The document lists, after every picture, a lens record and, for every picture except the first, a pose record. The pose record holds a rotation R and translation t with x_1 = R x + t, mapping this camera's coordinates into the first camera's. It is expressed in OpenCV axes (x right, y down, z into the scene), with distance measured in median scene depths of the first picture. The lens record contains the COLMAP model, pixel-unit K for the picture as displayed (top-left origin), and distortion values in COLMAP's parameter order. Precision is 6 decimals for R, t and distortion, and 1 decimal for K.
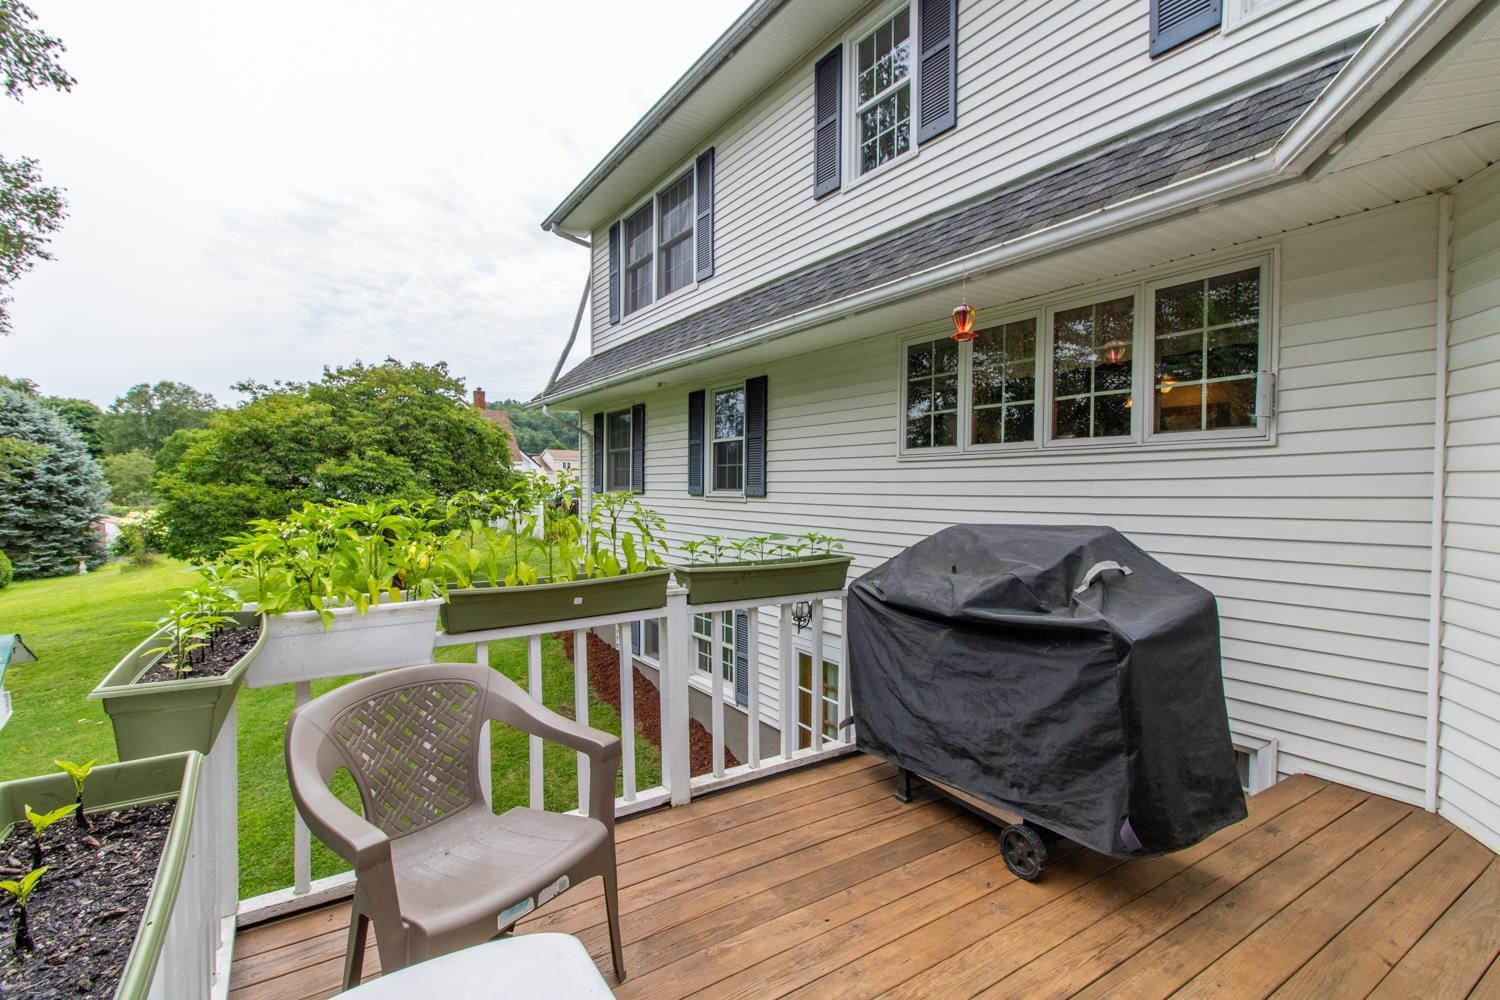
lens RADIAL K [[703.7, 0, 756.5], [0, 703.7, 504.5], [0, 0, 1]] dist [0.001262, 0.000209]
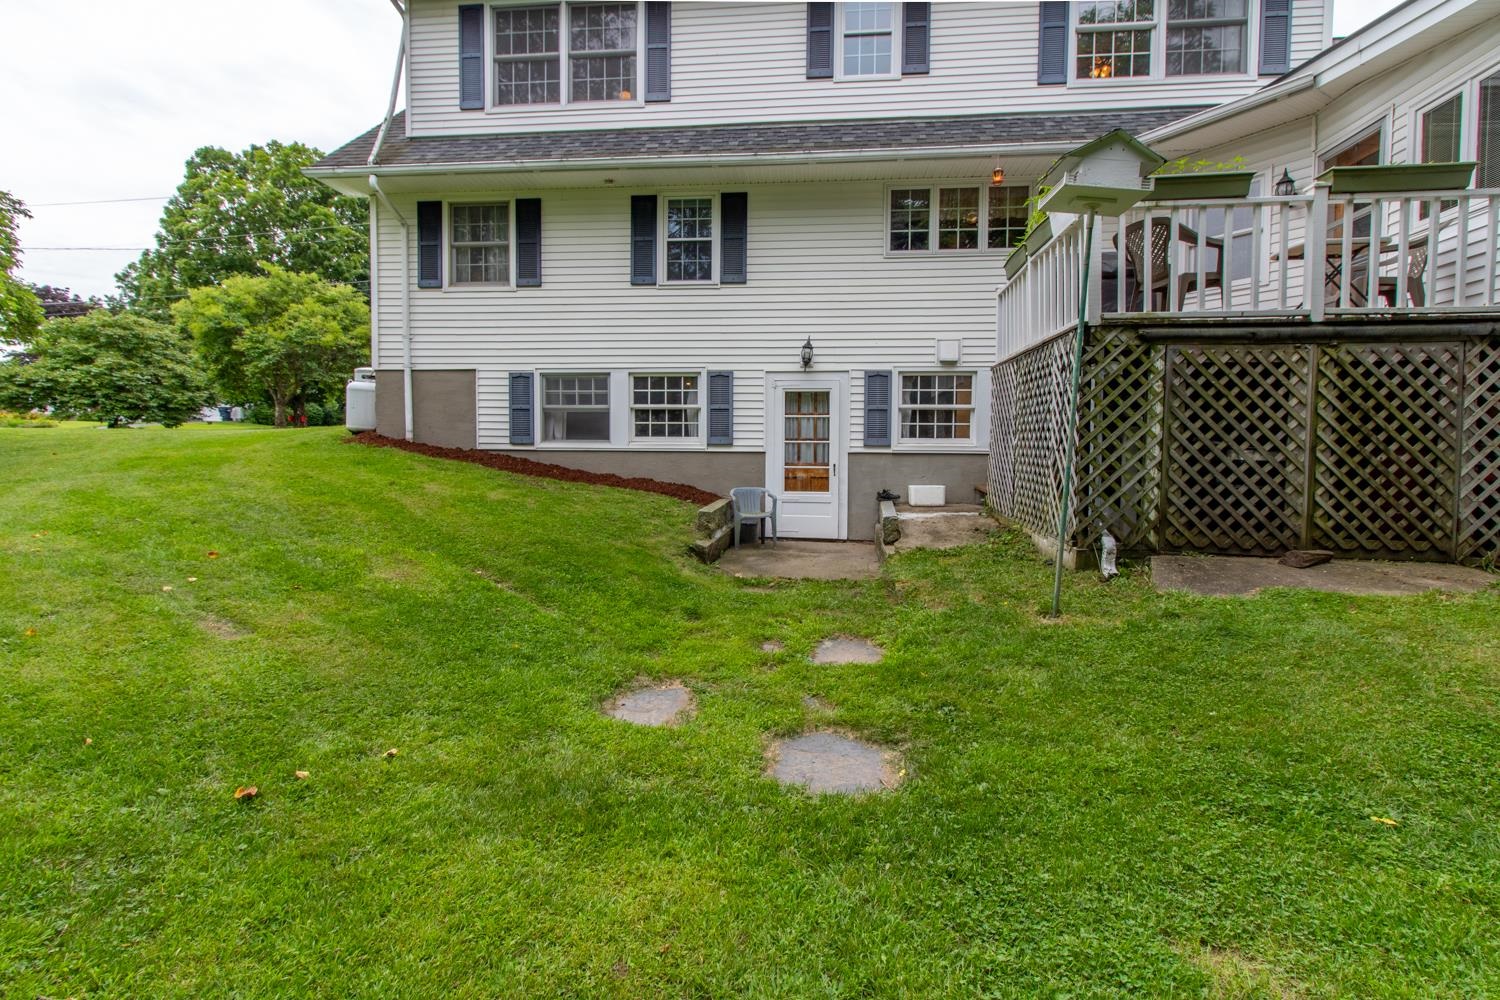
lens RADIAL K [[703.7, 0, 761.7], [0, 703.7, 471.6], [0, 0, 1]] dist [0.001262, 0.000209]
pose [[0.639062, -0.031908, 0.768493, -1.133175], [0.014218, 0.999458, 0.029675, 0.346053], [-0.769024, -0.008038, 0.639170, 0.122912]]
